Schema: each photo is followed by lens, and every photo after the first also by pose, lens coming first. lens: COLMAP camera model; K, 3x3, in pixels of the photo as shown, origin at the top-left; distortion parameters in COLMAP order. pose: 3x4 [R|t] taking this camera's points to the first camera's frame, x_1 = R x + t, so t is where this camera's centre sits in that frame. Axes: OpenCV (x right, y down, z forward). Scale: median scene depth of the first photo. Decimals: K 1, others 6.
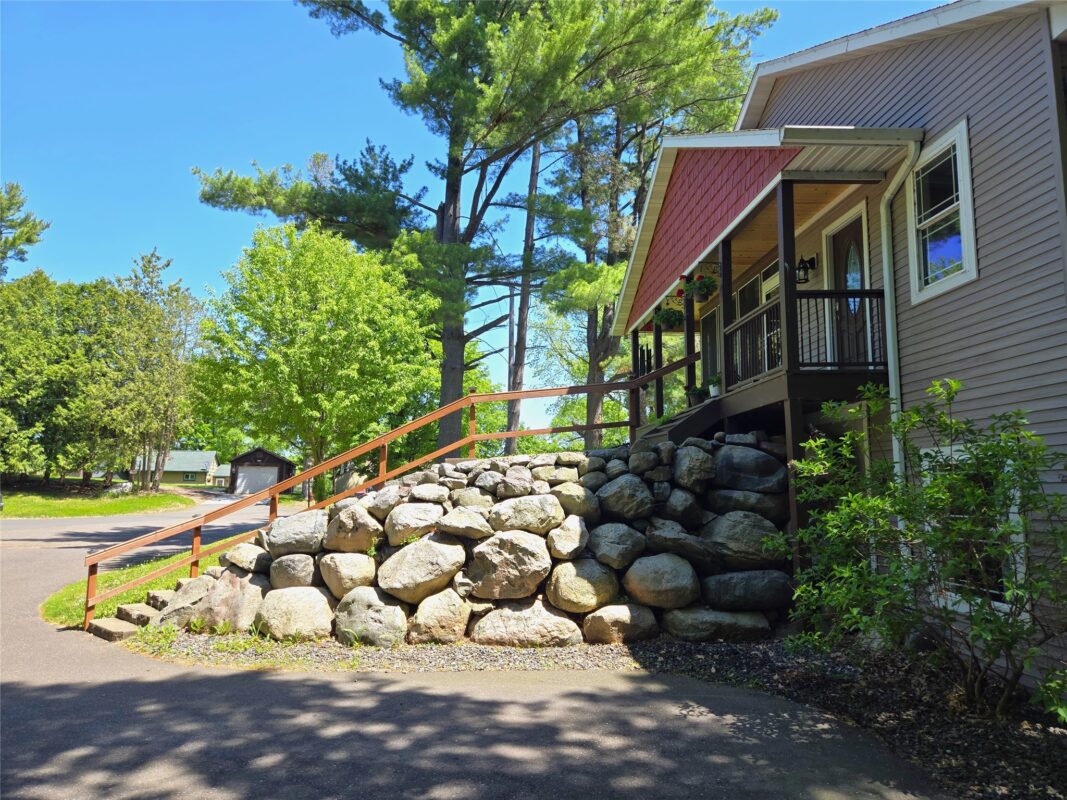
lens RADIAL K [[705.0, 0, 534.8], [0, 705.0, 388.2], [0, 0, 1]] dist [0.060383, -0.046442]
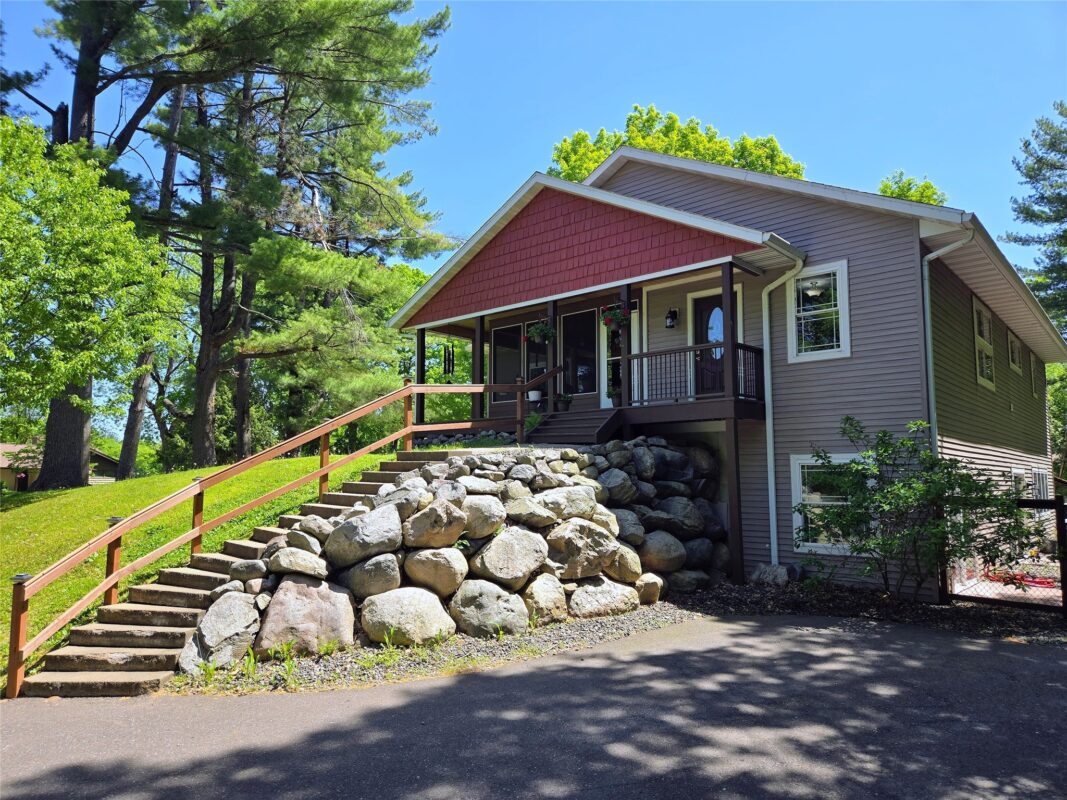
lens RADIAL K [[706.0, 0, 529.8], [0, 706.0, 397.8], [0, 0, 1]] dist [0.073275, -0.058266]
pose [[0.712195, 0.076835, 0.697764, -1.040603], [-0.098726, 0.995076, -0.008806, 0.031785], [-0.695005, -0.062616, 0.716274, 0.292895]]
